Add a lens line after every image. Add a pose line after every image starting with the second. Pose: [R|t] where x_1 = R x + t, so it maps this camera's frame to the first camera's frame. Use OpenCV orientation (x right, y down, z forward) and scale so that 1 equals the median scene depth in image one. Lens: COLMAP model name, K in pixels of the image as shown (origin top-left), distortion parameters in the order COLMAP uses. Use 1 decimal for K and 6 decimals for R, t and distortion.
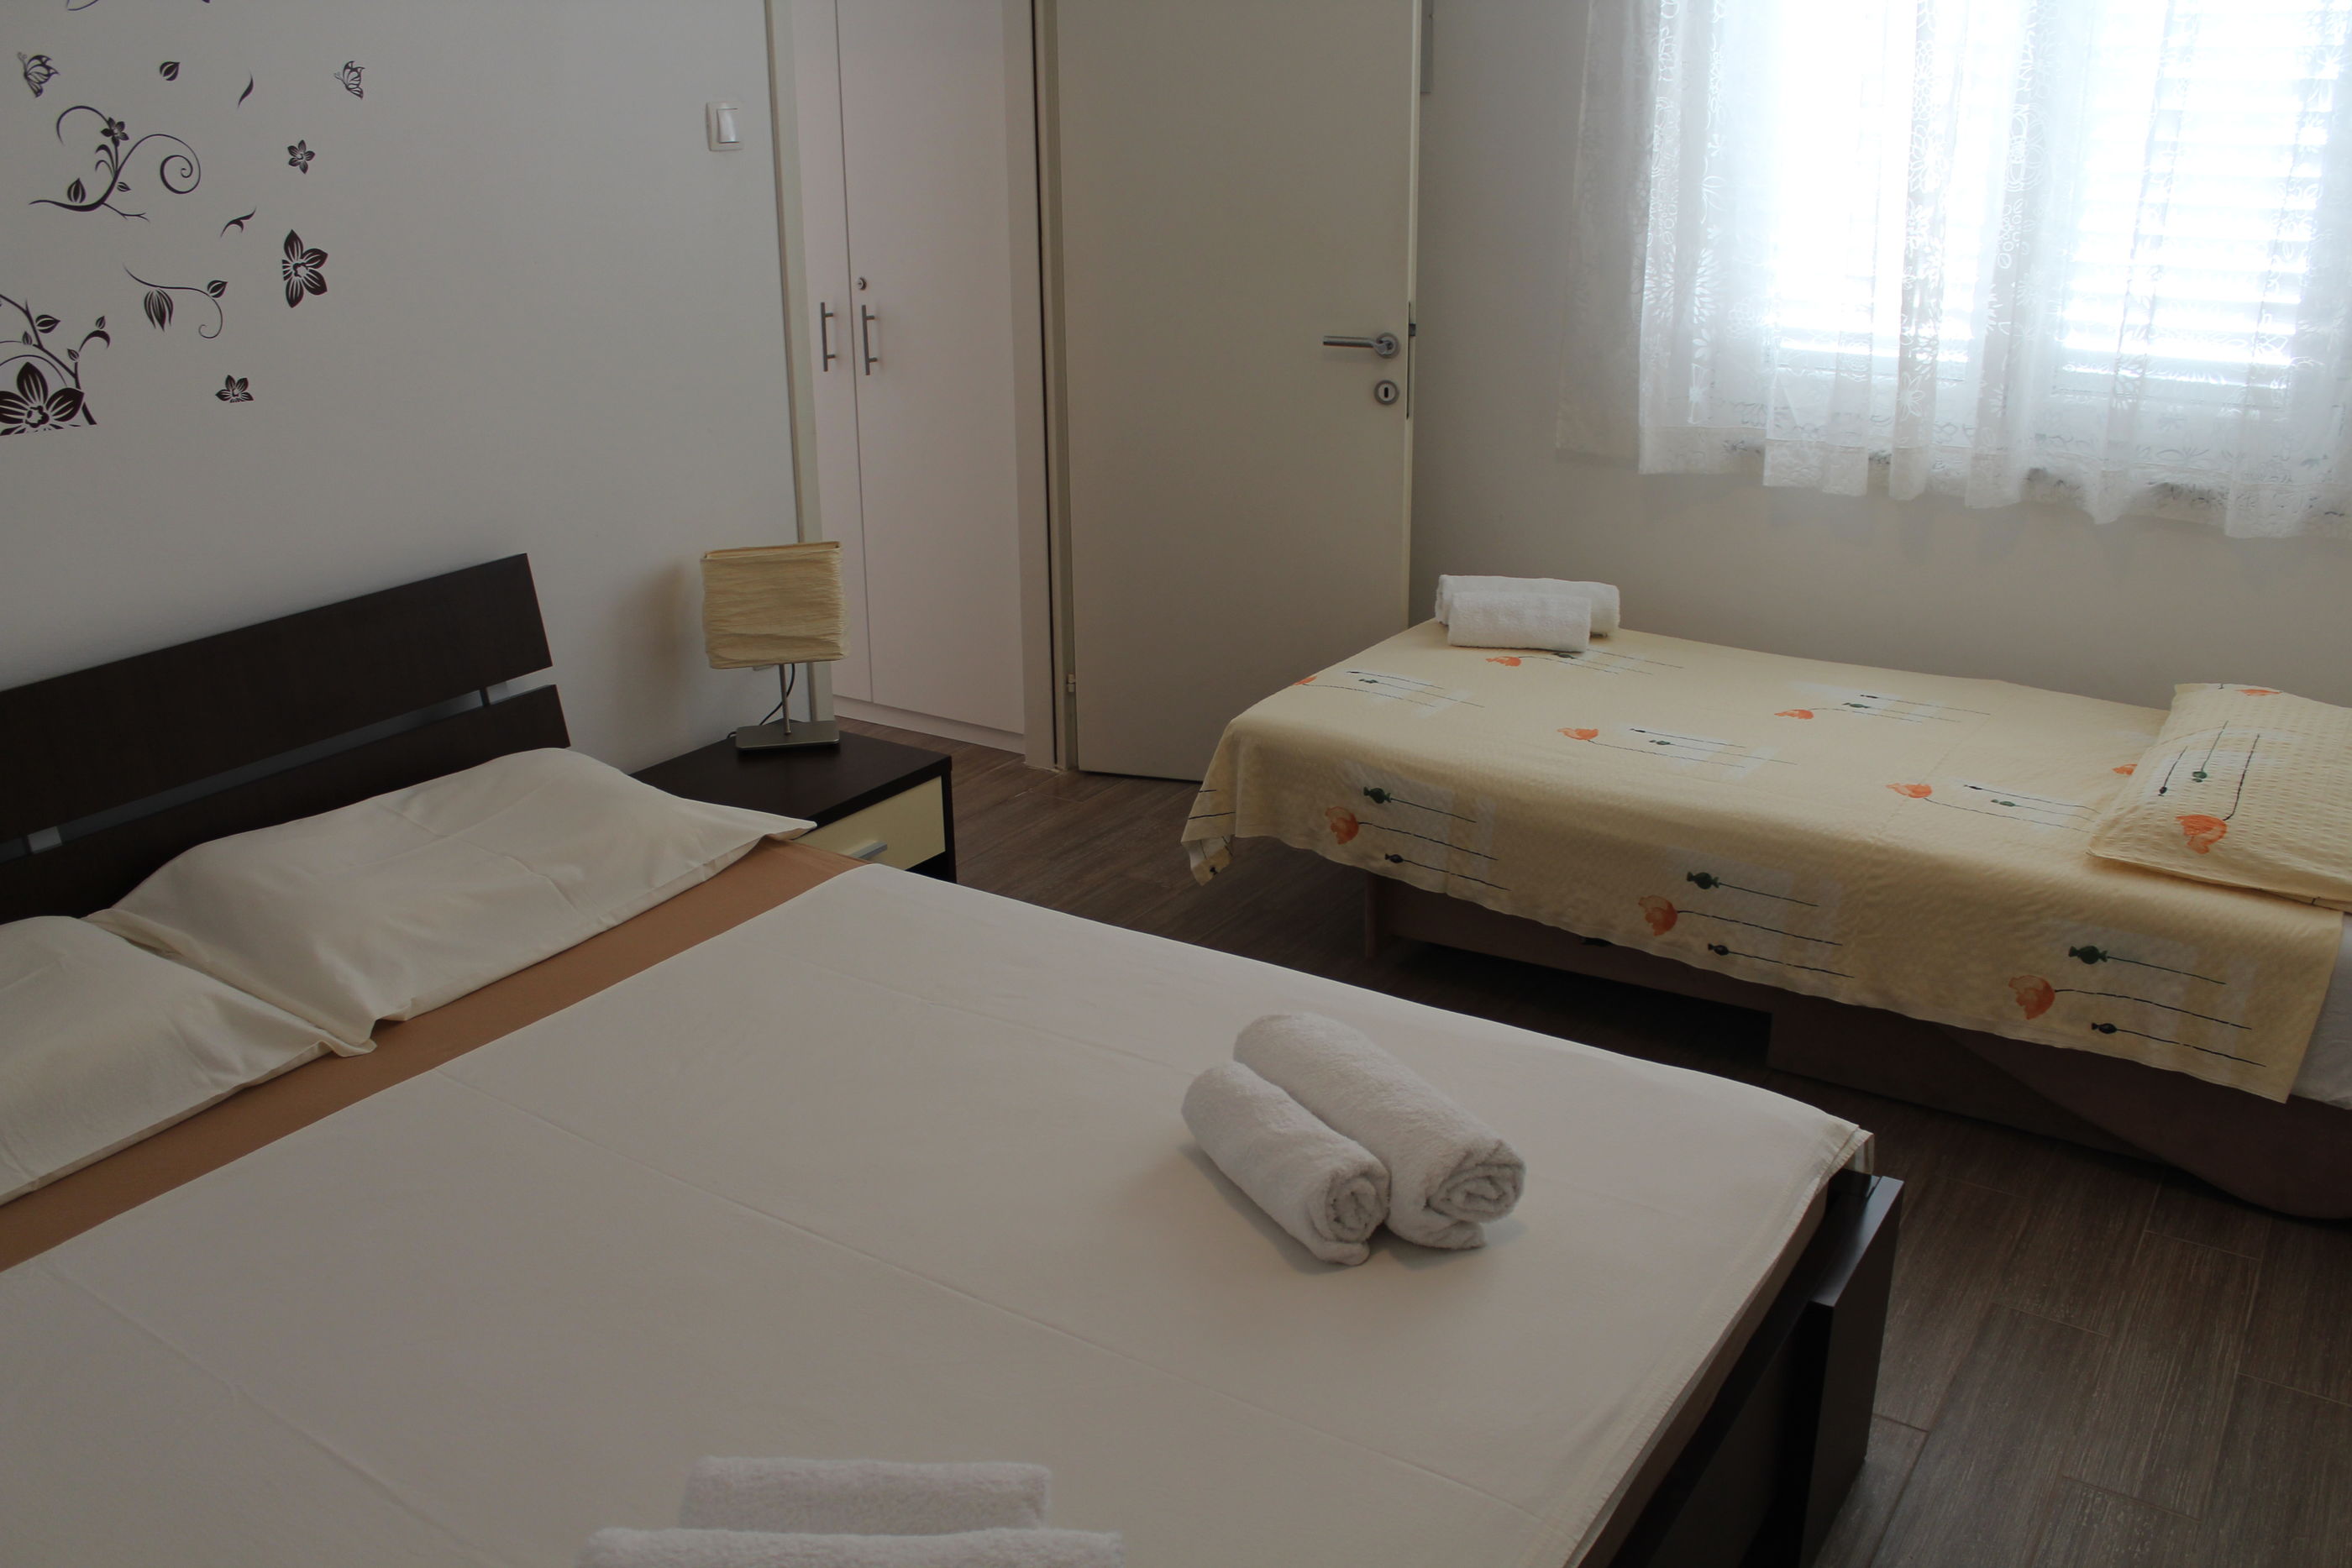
lens RADIAL K [[1950.2, 0, 1185.5], [0, 1950.2, 781.6], [0, 0, 1]] dist [-0.165860, 0.137130]
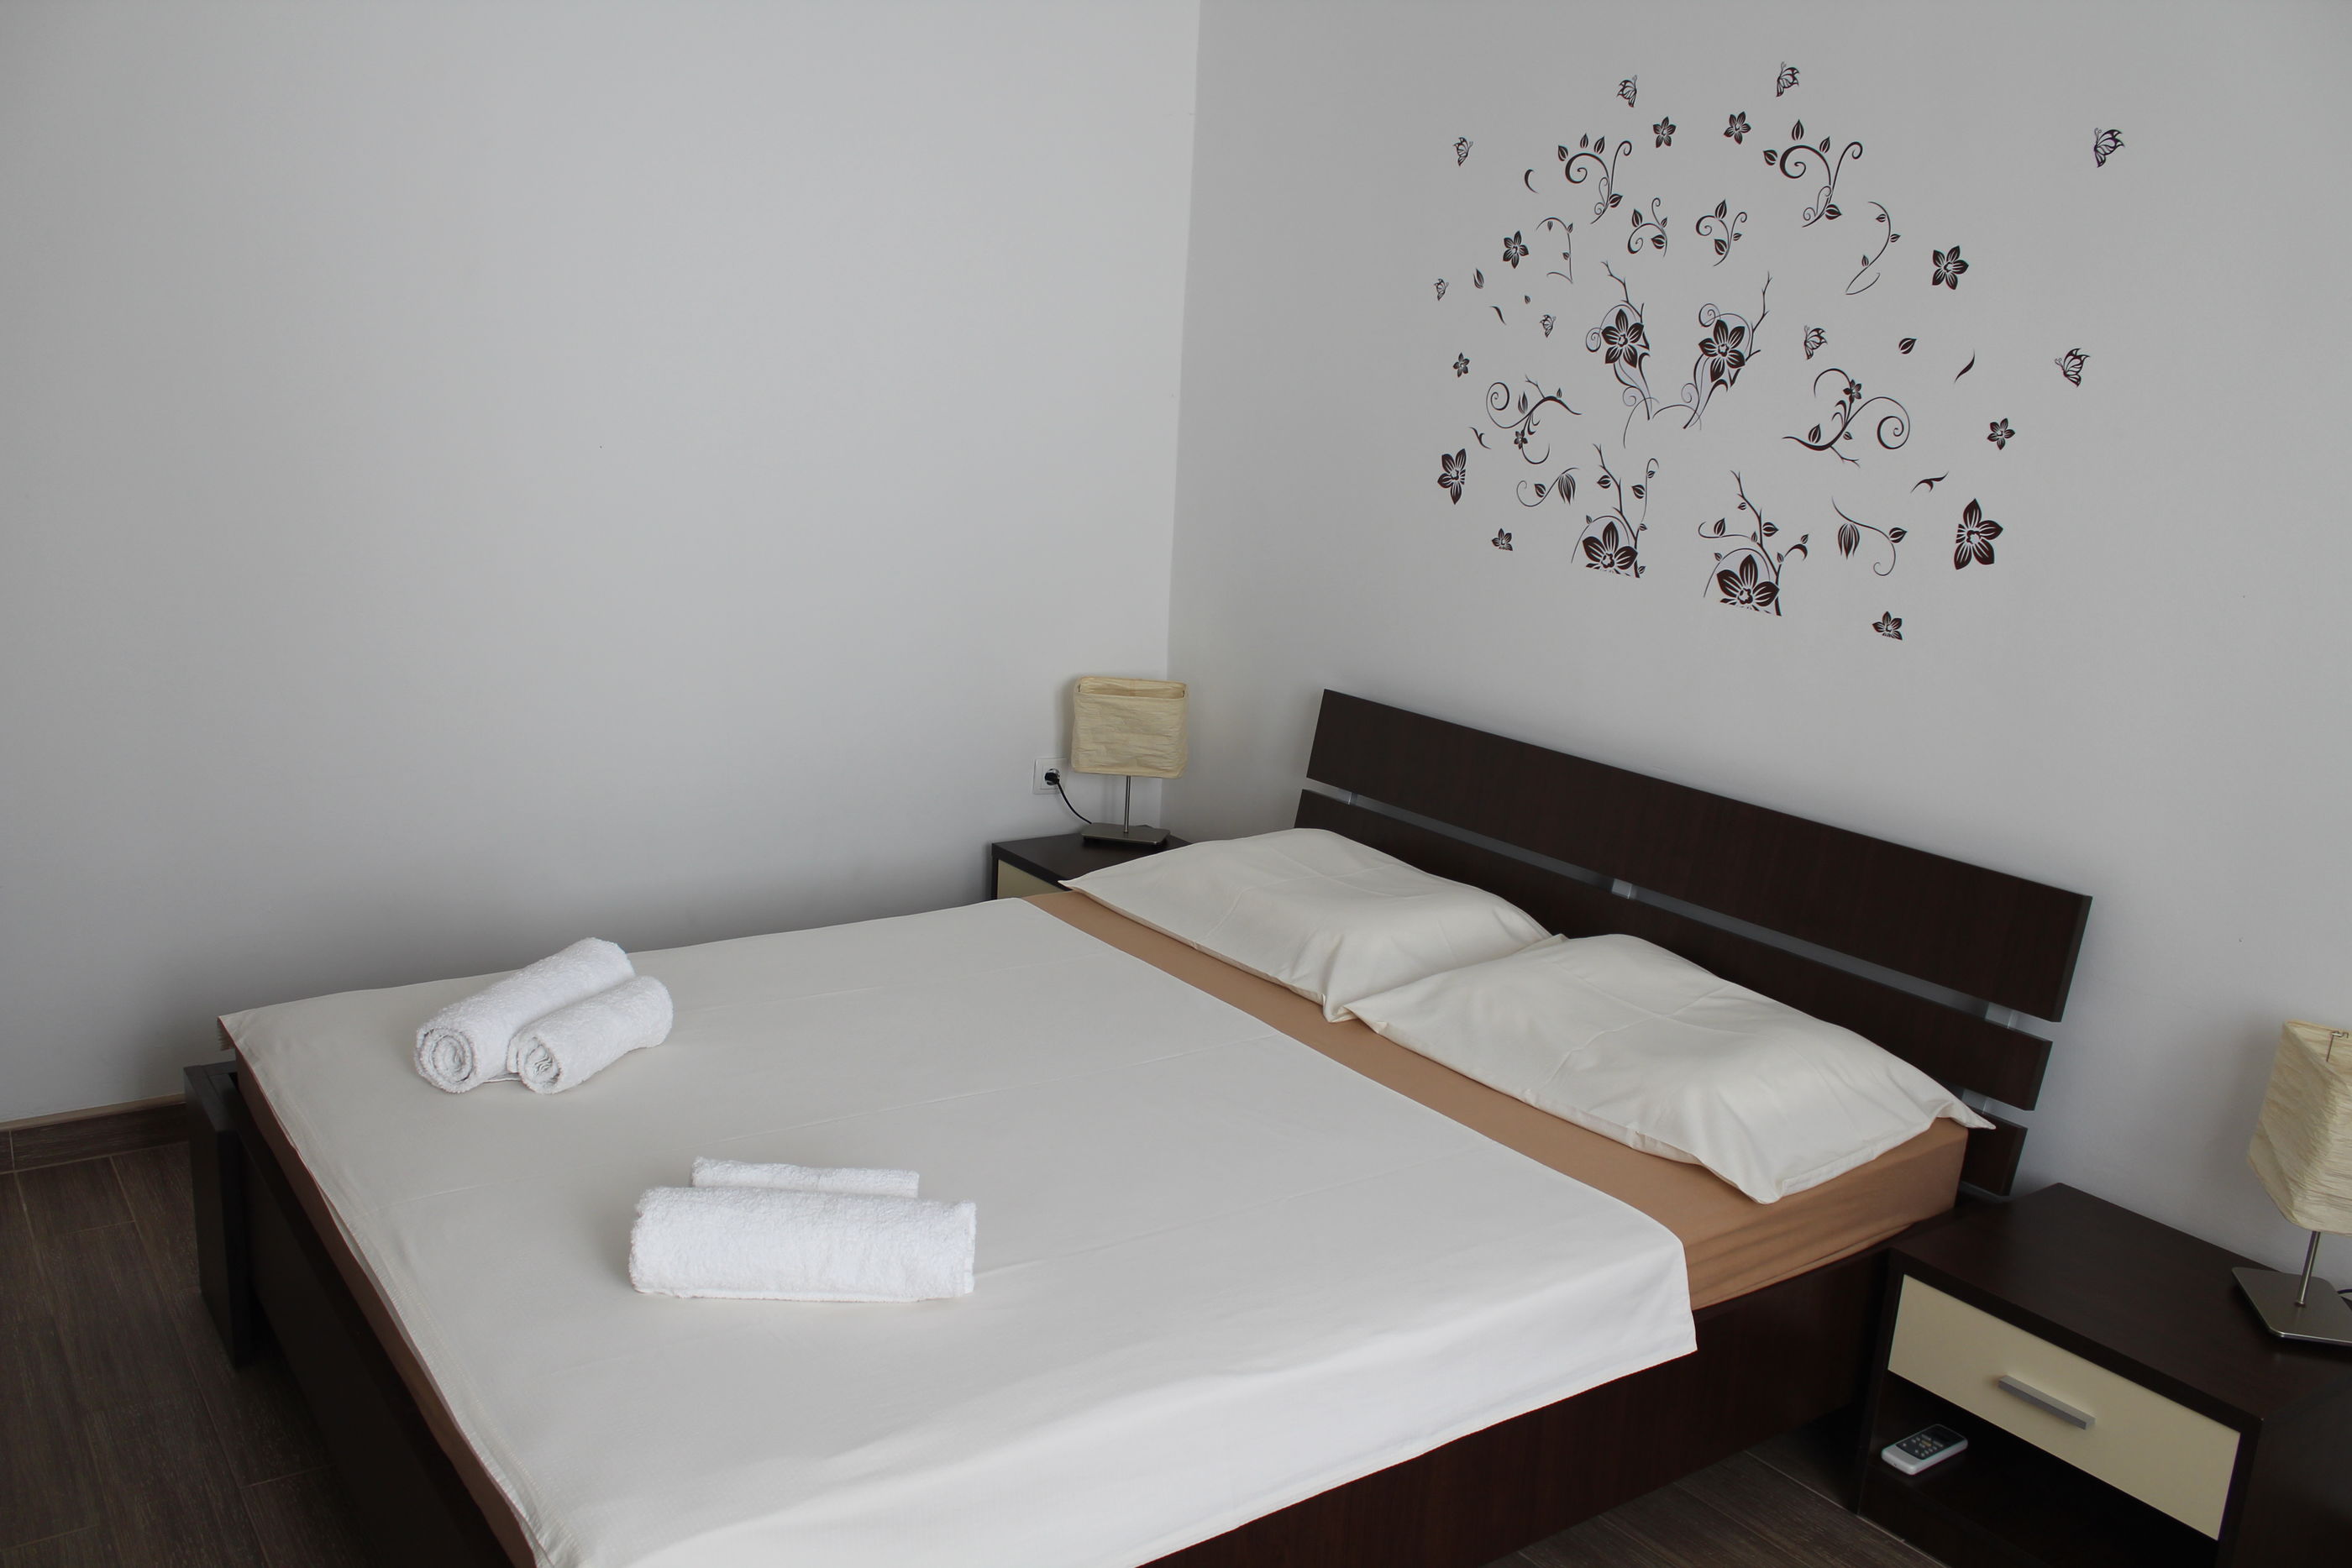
lens RADIAL K [[1950.2, 0, 1185.5], [0, 1950.2, 781.6], [0, 0, 1]] dist [-0.165860, 0.137130]
pose [[-0.356666, 0.202519, -0.912017, 0.719806], [-0.363304, 0.869315, 0.335115, -0.373523], [0.860697, 0.450864, -0.236479, 1.000269]]
